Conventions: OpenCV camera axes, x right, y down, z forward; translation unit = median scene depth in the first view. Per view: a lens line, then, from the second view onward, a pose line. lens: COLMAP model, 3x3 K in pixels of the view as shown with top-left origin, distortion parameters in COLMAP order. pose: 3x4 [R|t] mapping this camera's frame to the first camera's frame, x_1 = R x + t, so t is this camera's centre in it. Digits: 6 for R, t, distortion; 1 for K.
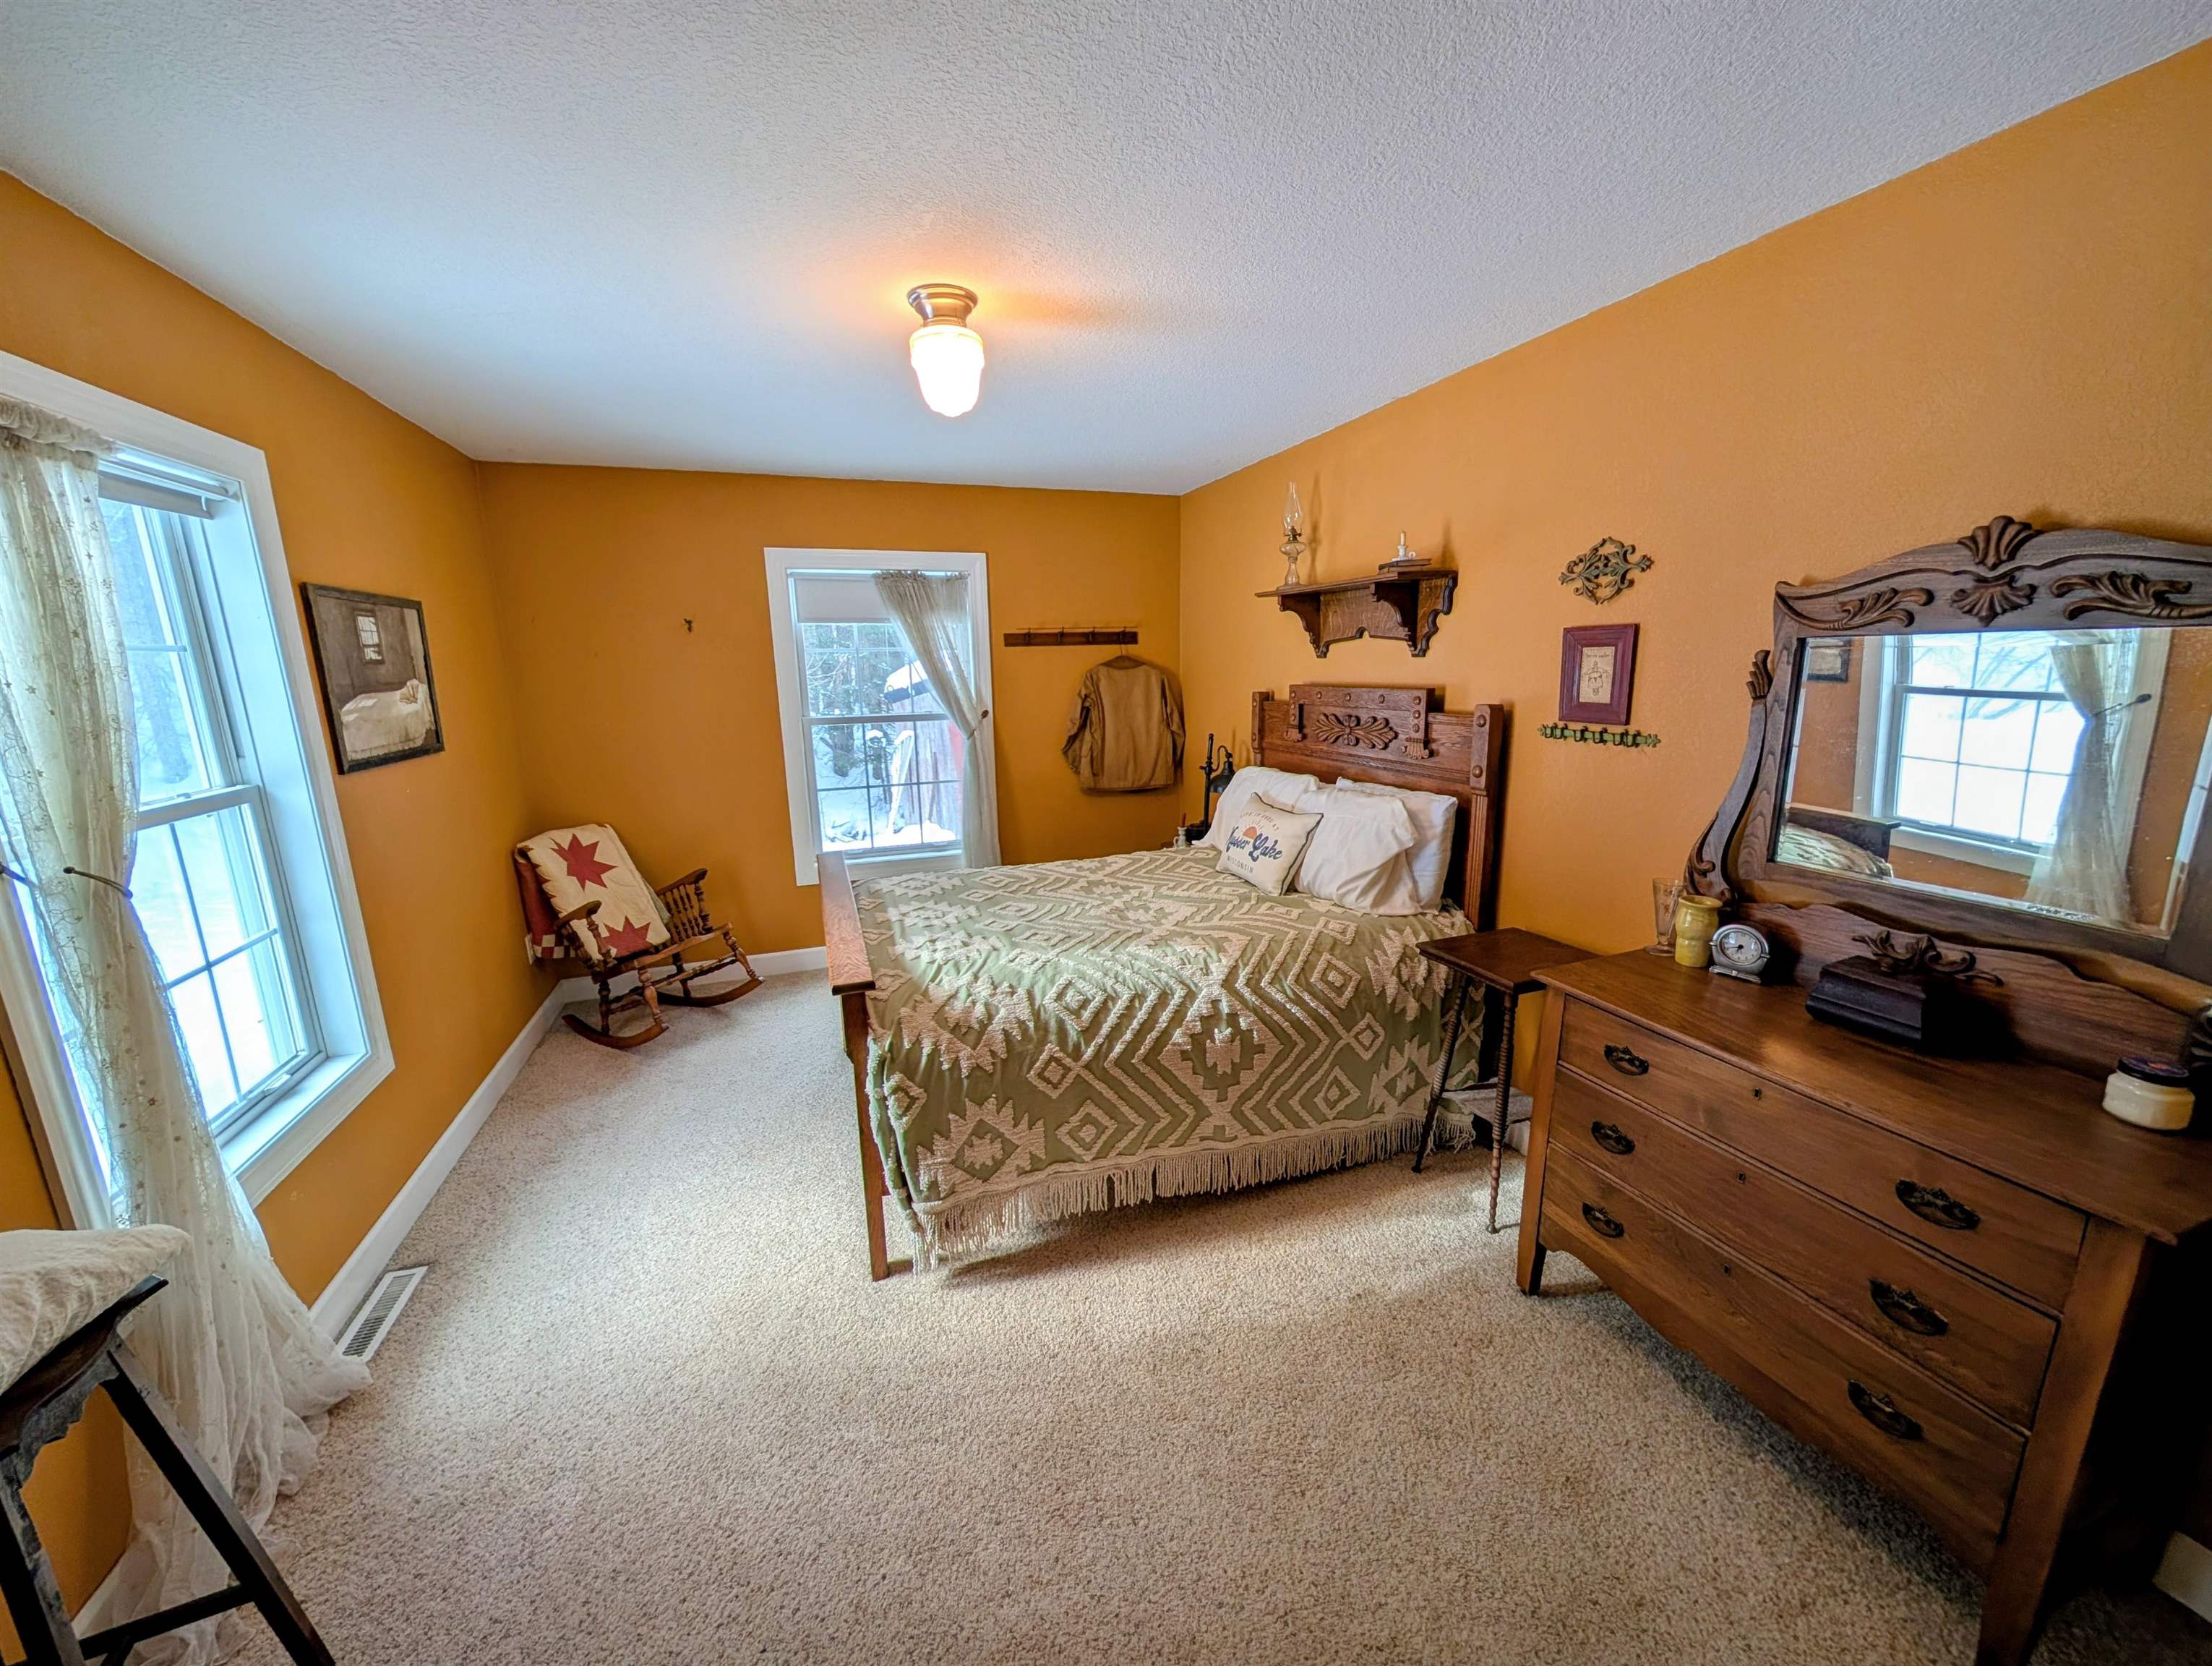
lens RADIAL K [[848.8, 0, 1147.4], [0, 848.8, 832.9], [0, 0, 1]] dist [-0.001330, 0.001824]
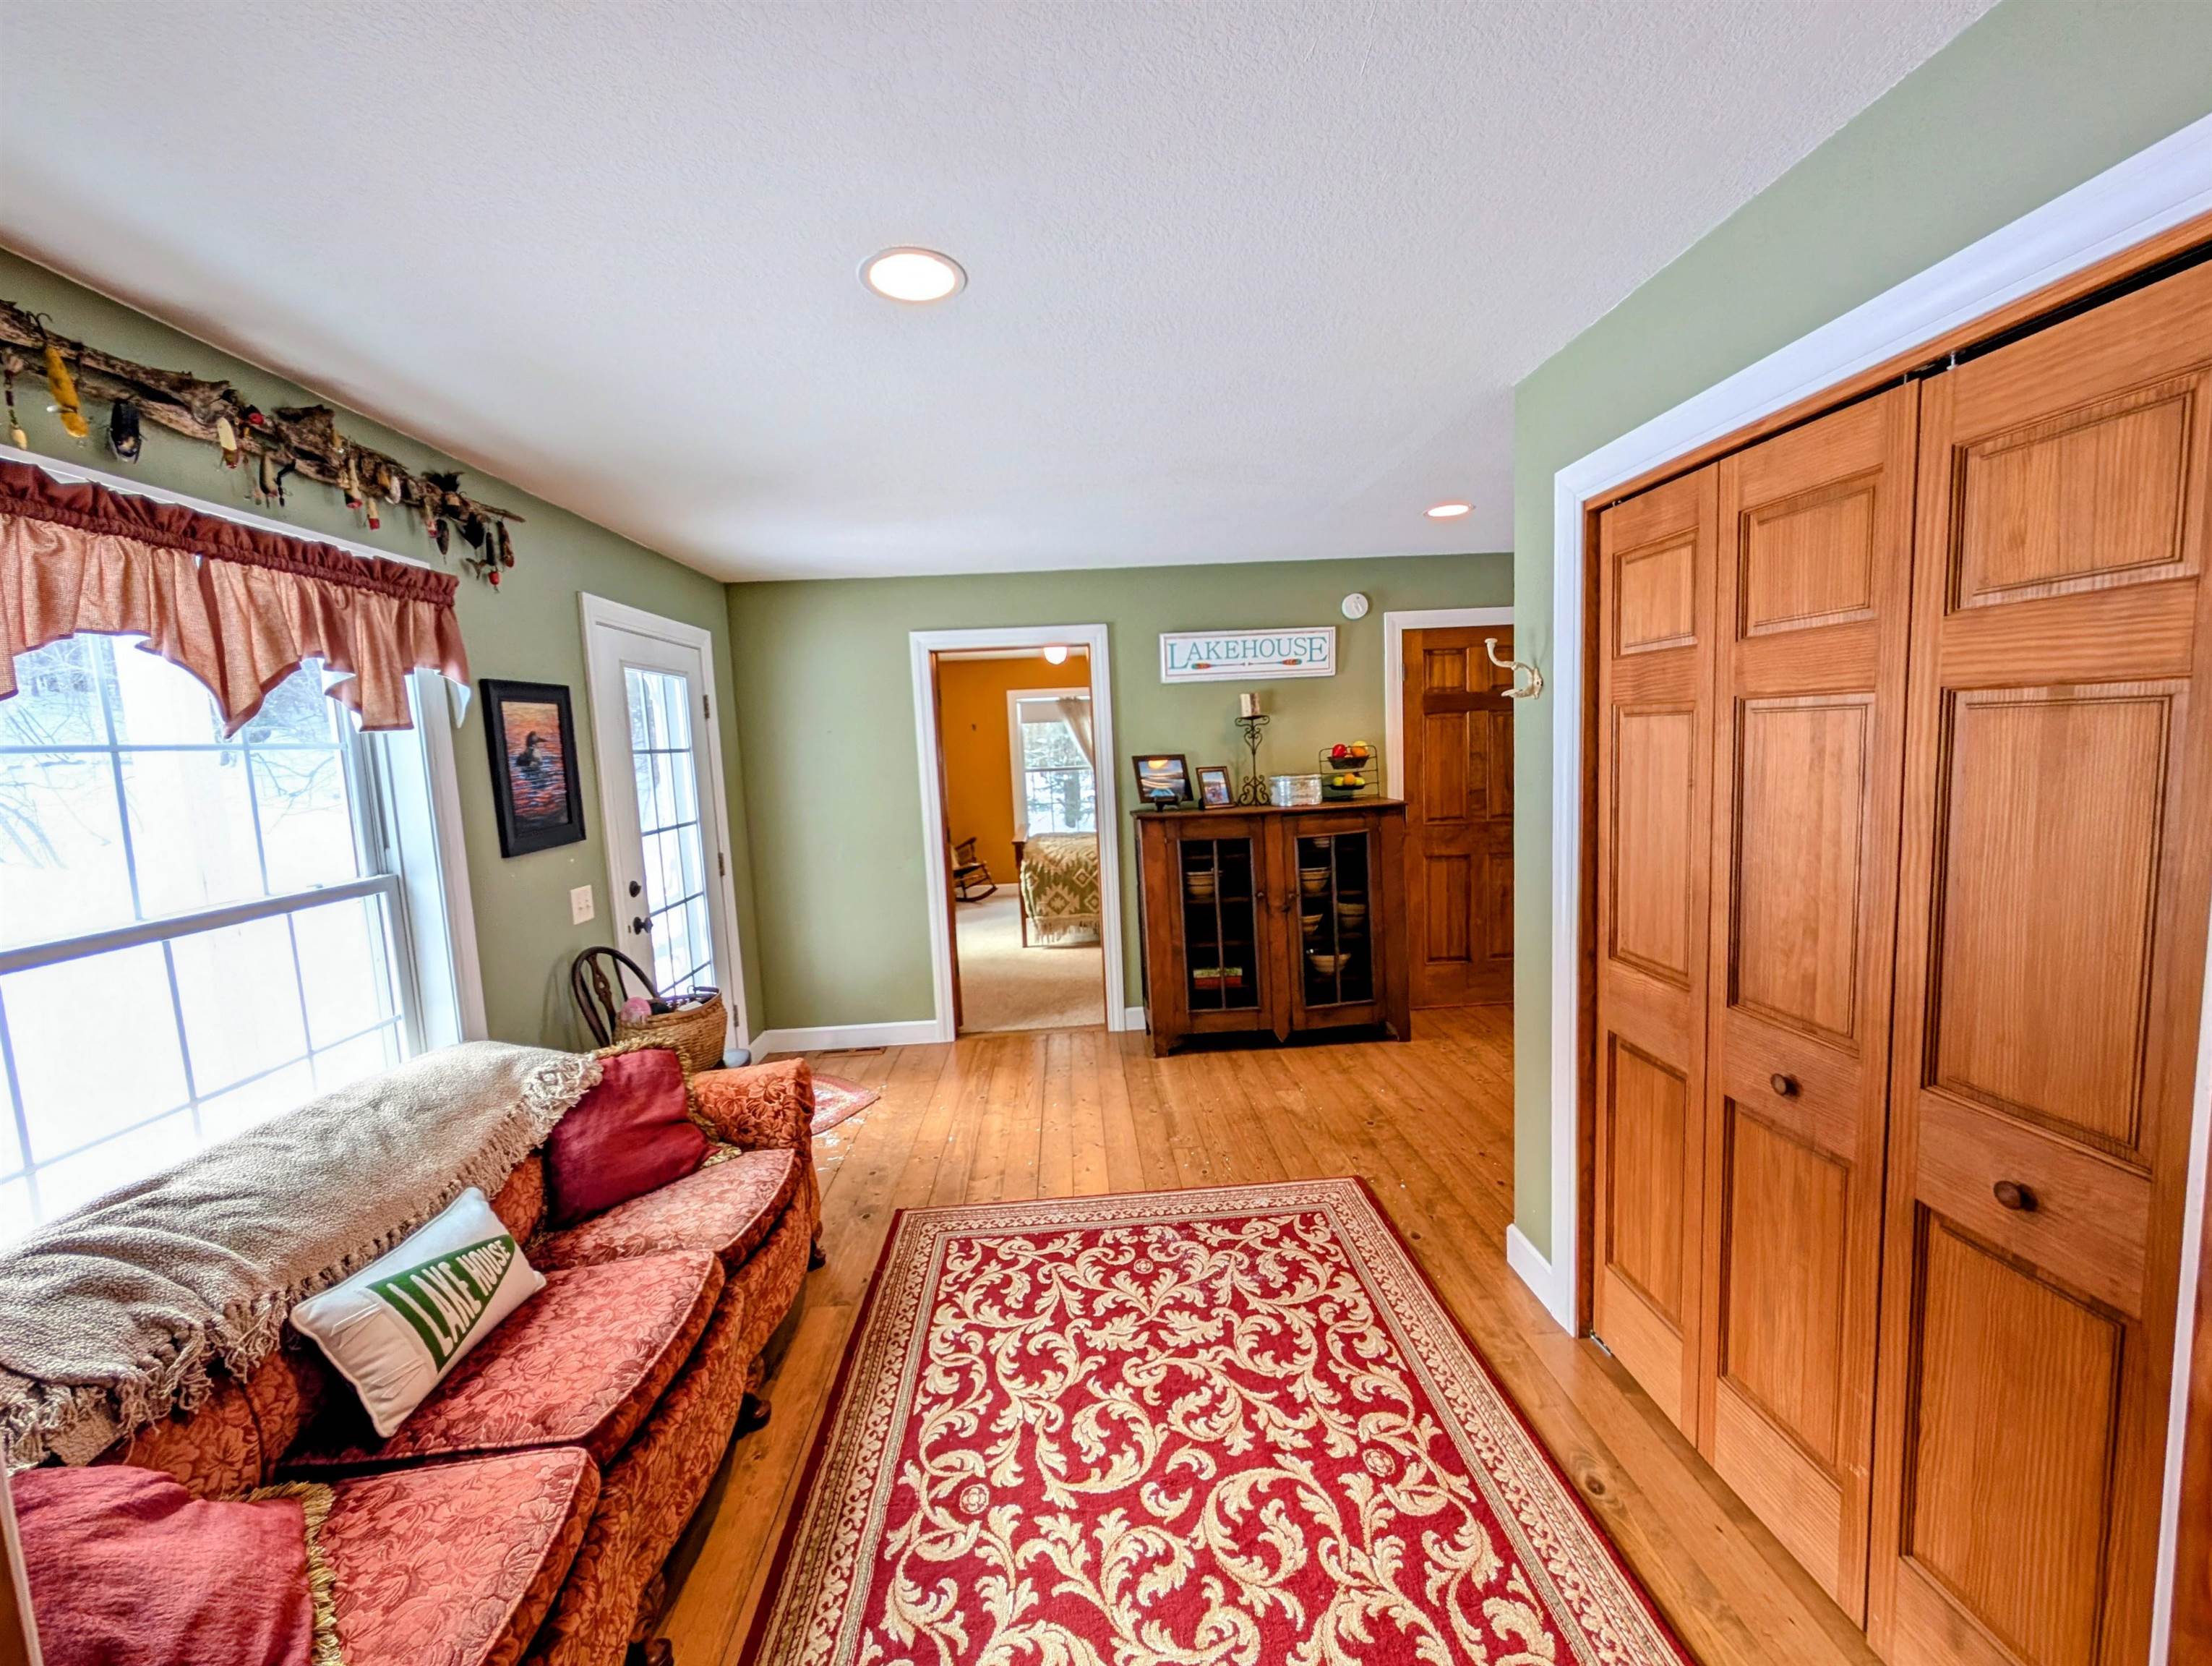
lens RADIAL K [[848.8, 0, 1132.6], [0, 848.8, 810.9], [0, 0, 1]] dist [-0.001330, 0.001824]
pose [[0.955936, -0.004536, -0.293542, 0.924200], [-0.027992, 0.993917, -0.106515, 0.361561], [0.292239, 0.110039, 0.949994, -1.768930]]
